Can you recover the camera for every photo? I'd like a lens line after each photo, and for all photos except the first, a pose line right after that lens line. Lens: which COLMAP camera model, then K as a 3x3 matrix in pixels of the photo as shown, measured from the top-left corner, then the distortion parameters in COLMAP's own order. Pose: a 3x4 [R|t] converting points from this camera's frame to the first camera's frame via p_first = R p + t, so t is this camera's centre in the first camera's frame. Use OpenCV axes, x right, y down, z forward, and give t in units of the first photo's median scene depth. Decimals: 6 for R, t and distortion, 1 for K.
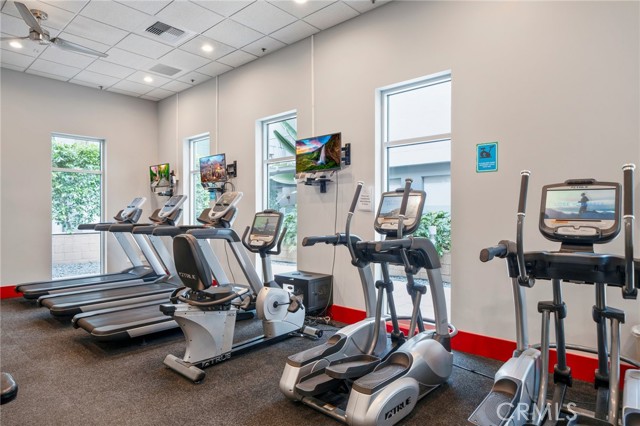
lens RADIAL K [[377.7, 0, 320.0], [0, 377.7, 213.0], [0, 0, 1]] dist [0.000130, 0.000144]
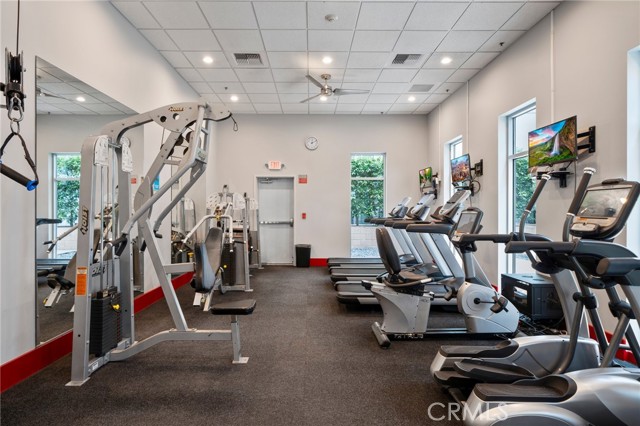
lens RADIAL K [[349.2, 0, 319.1], [0, 349.2, 210.2], [0, 0, 1]] dist [-0.001027, -0.000437]
pose [[0.677591, 0.002290, -0.735436, 0.229846], [-0.001693, 0.999997, 0.001554, -0.001527], [0.735437, 0.000192, 0.677593, 0.044063]]
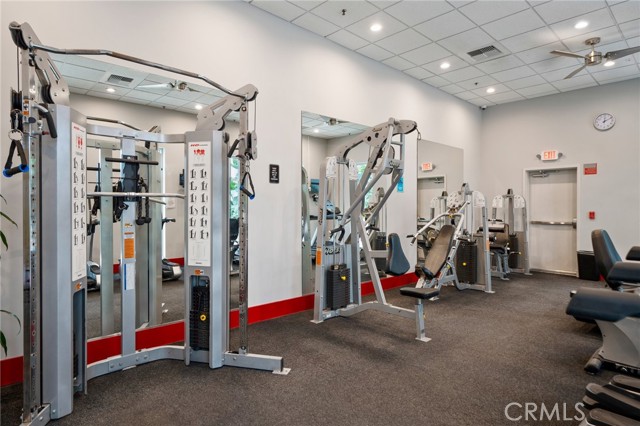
lens RADIAL K [[377.7, 0, 320.0], [0, 377.7, 213.0], [0, 0, 1]] dist [0.000130, 0.000144]
pose [[-0.074310, 0.014381, -0.997132, 0.467194], [0.001557, 0.999896, 0.014304, -0.002807], [0.997234, -0.000490, -0.074324, 0.211163]]
